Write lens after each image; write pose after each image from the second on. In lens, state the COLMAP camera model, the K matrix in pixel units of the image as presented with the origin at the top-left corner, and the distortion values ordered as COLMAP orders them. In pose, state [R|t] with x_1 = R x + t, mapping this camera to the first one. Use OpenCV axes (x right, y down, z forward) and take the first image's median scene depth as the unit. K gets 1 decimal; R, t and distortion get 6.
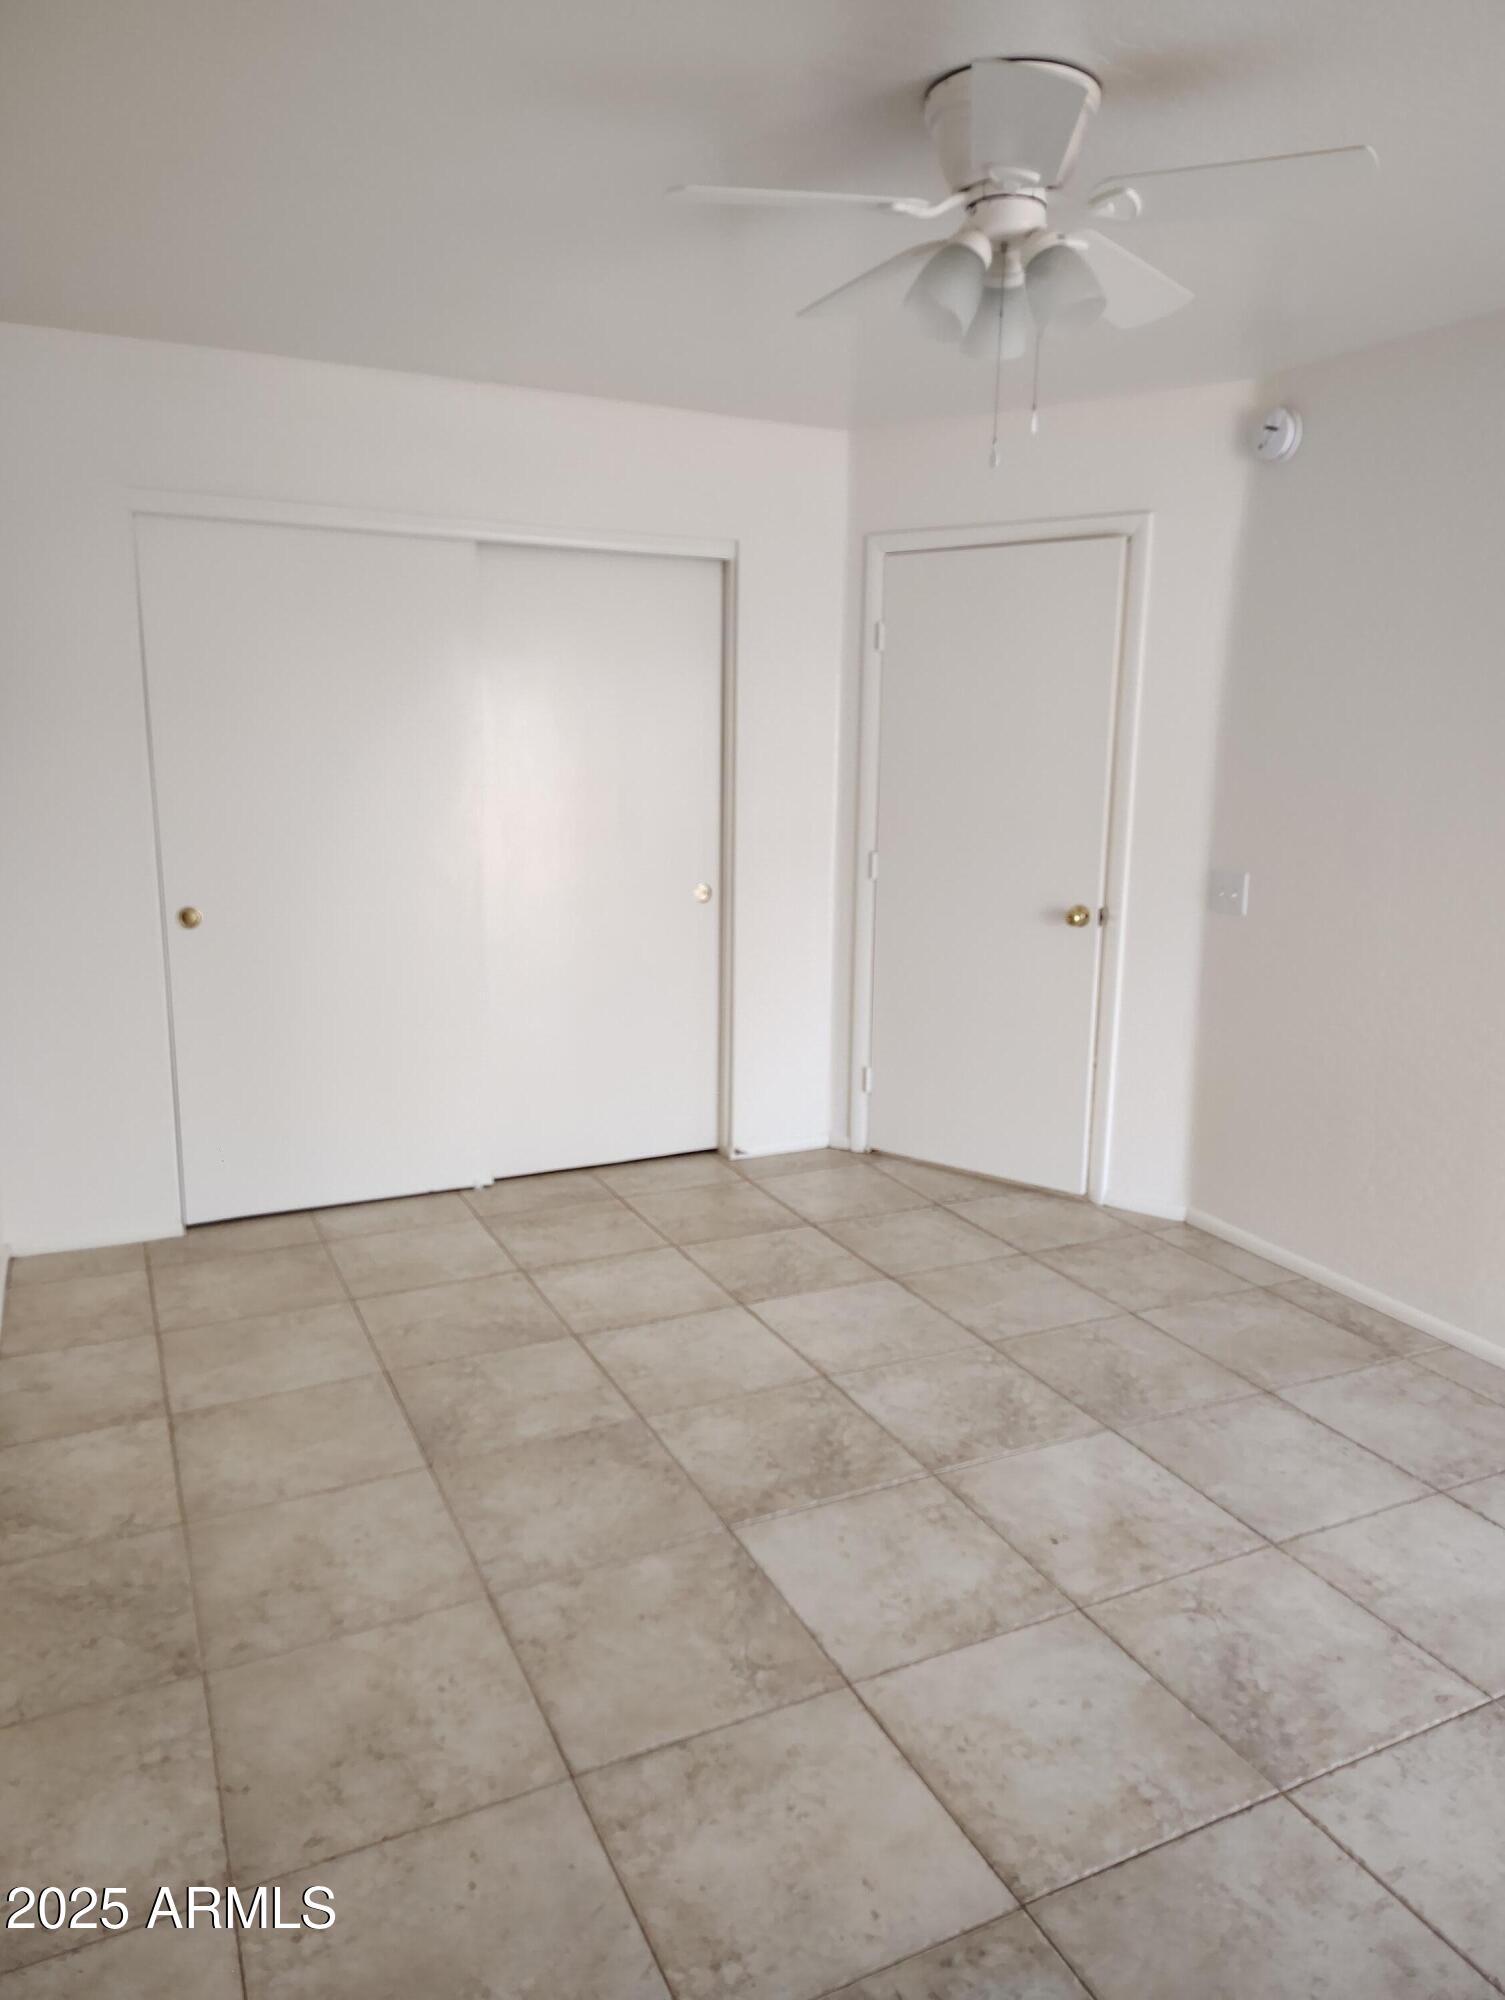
lens RADIAL K [[1377.5, 0, 755.0], [0, 1377.5, 1001.6], [0, 0, 1]] dist [0.037011, -0.044155]
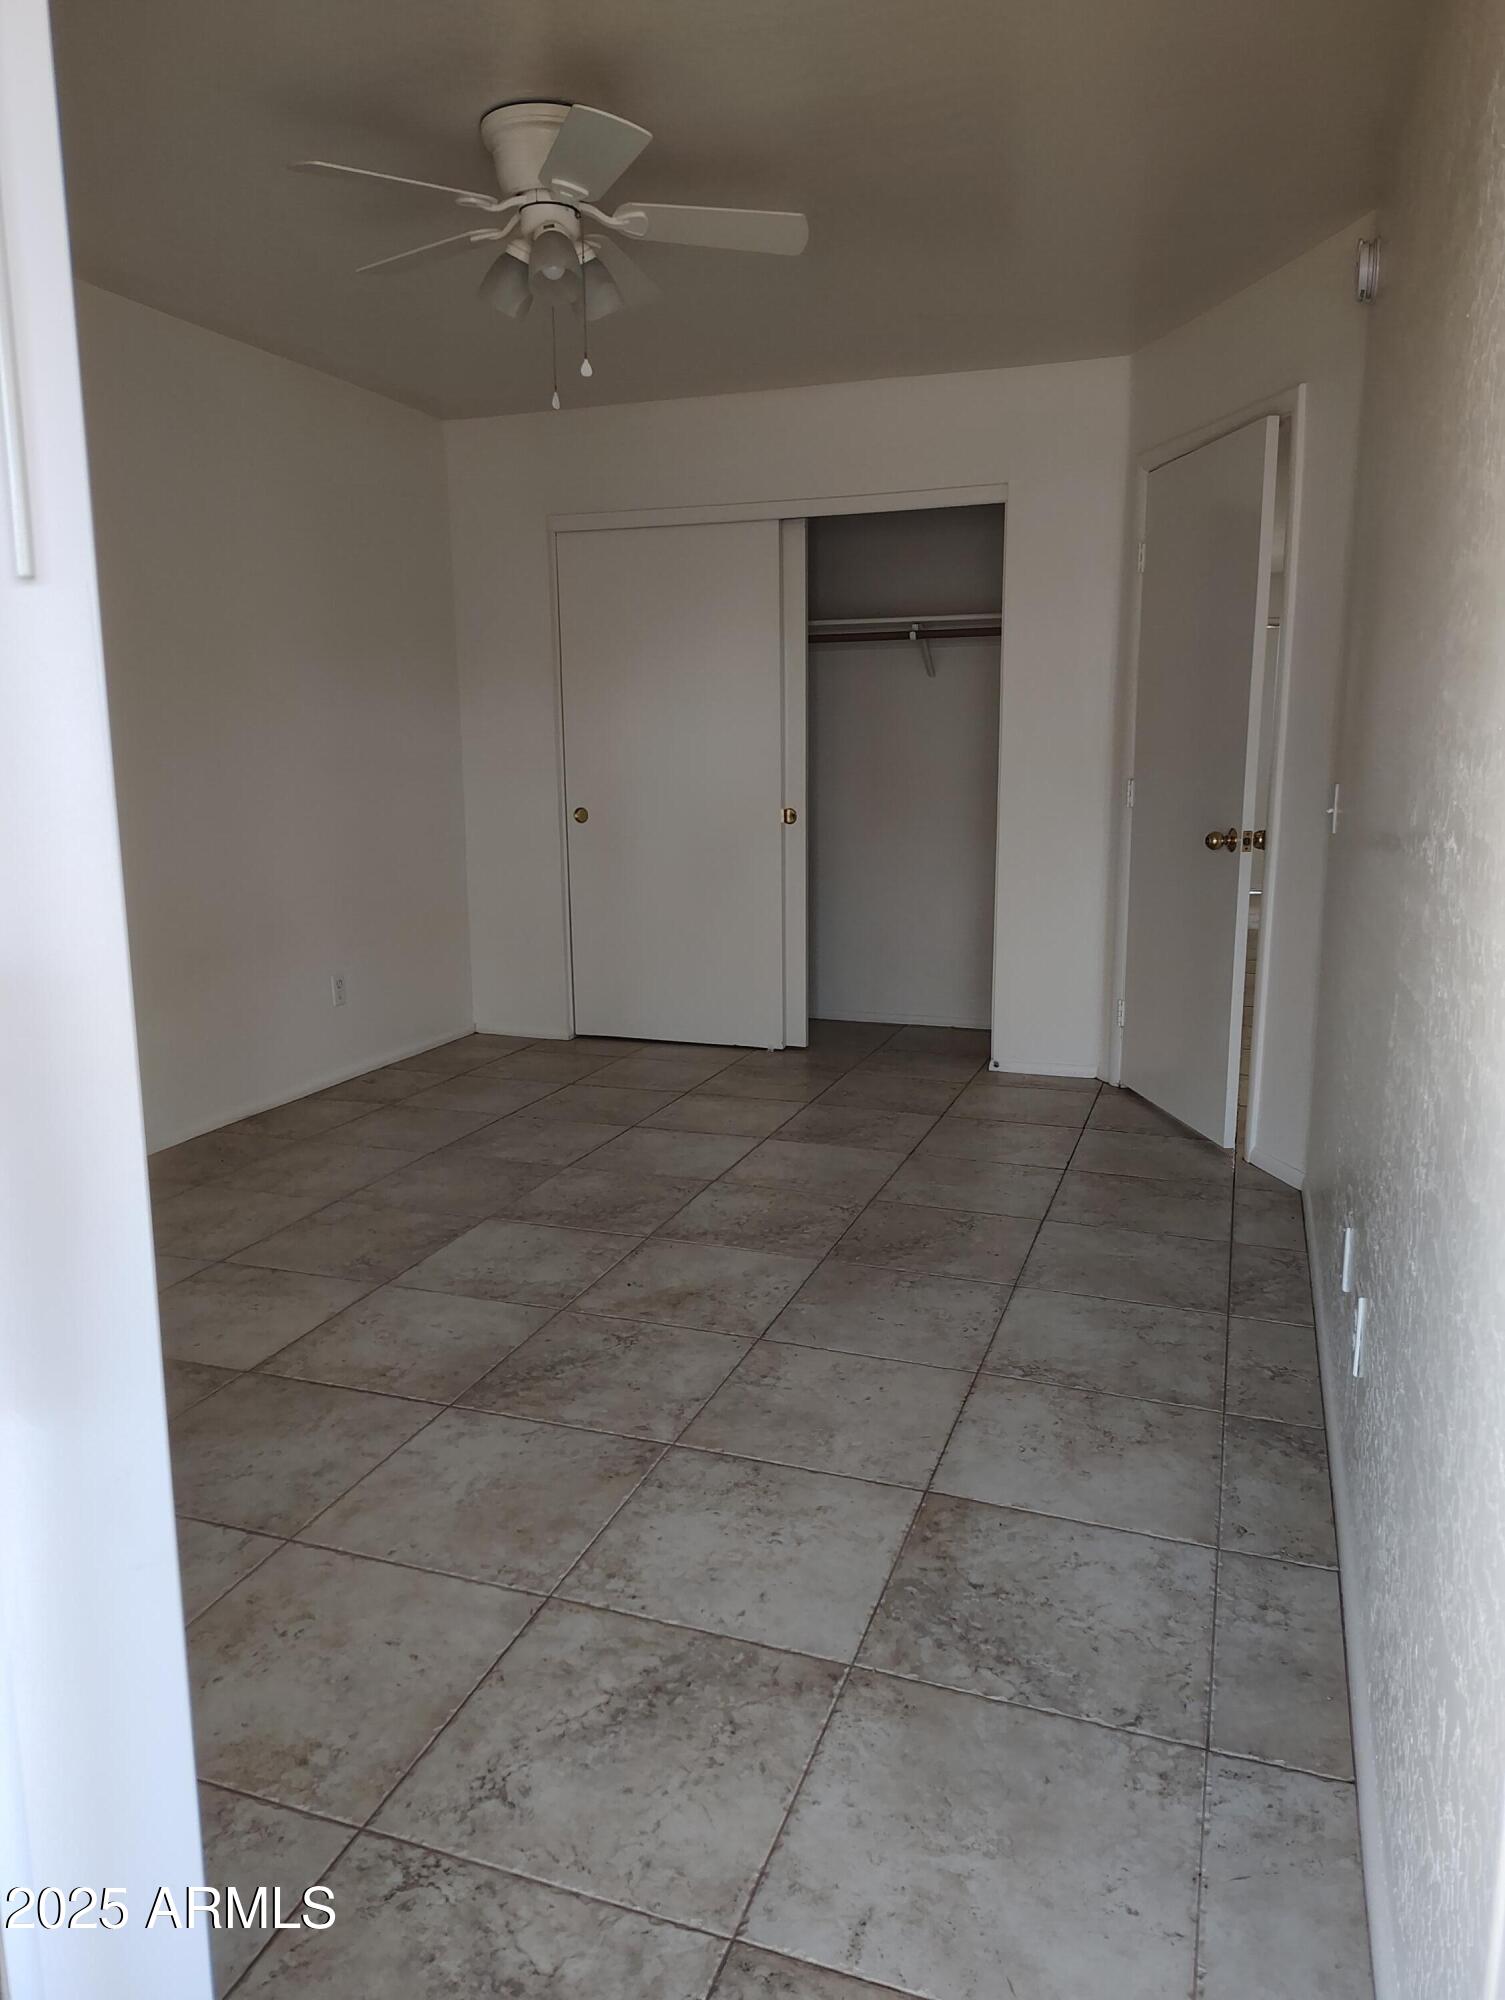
lens RADIAL K [[1377.5, 0, 730.5], [0, 1377.5, 1003.4], [0, 0, 1]] dist [0.037011, -0.044155]
pose [[0.694039, 0.116772, -0.710404, 1.005115], [-0.125026, 0.991314, 0.040801, 0.074928], [0.708998, 0.060502, 0.702611, 0.174002]]
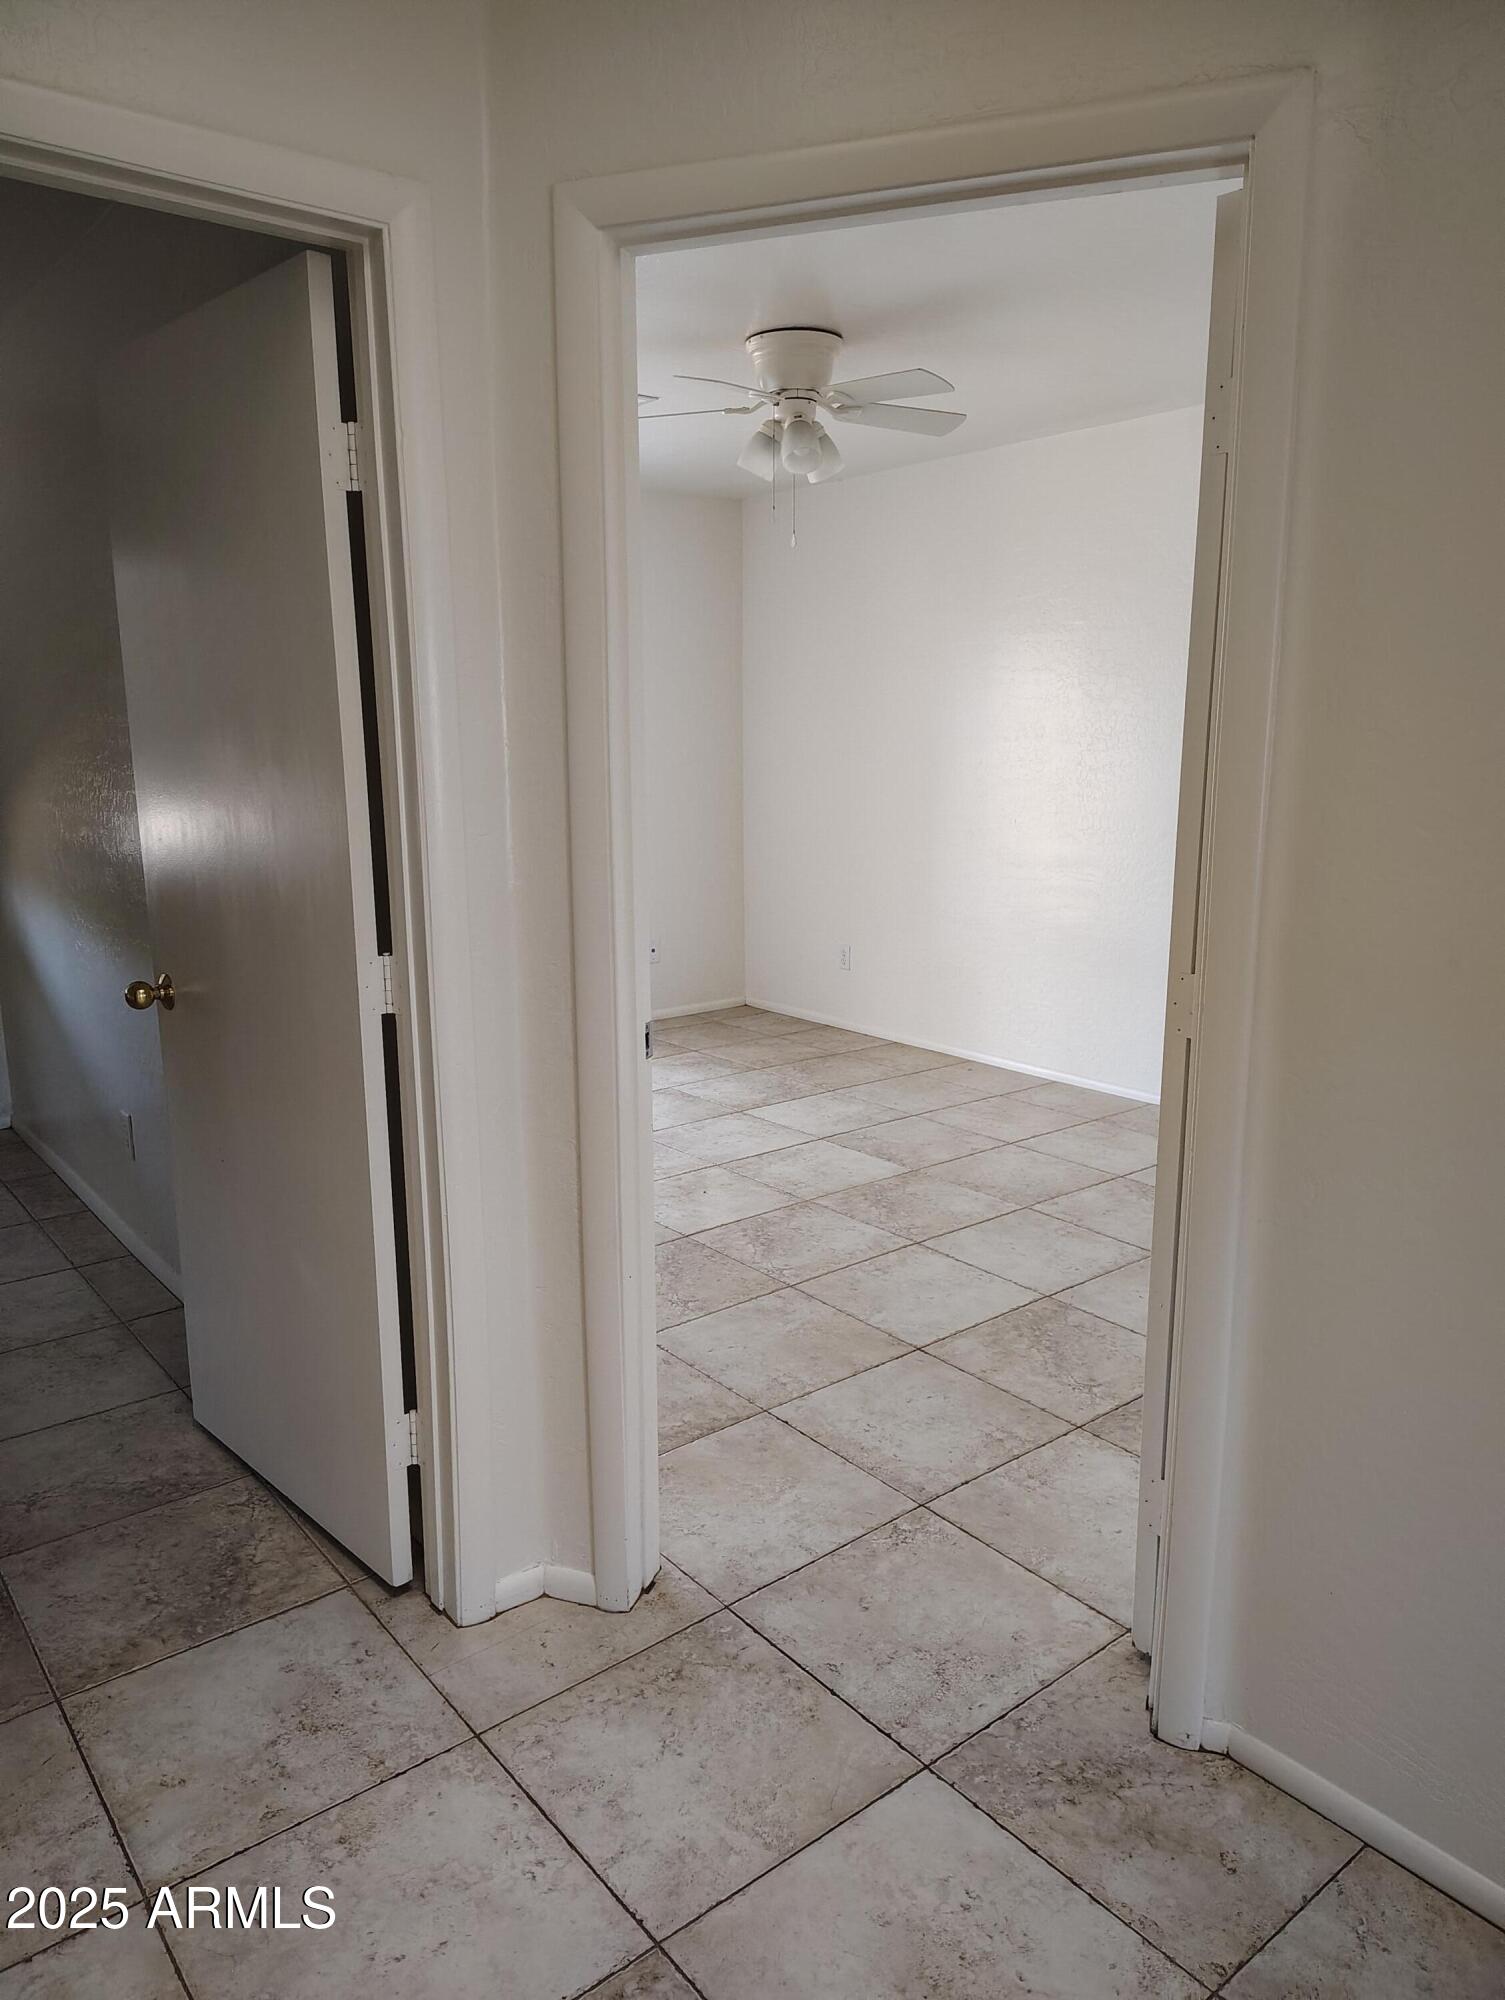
lens RADIAL K [[1377.5, 0, 755.1], [0, 1377.5, 996.4], [0, 0, 1]] dist [0.037011, -0.044155]
pose [[-0.974980, 0.039626, -0.218734, 0.490341], [-0.046658, 0.925586, 0.375651, -0.408612], [0.217343, 0.376458, -0.900578, 2.195966]]
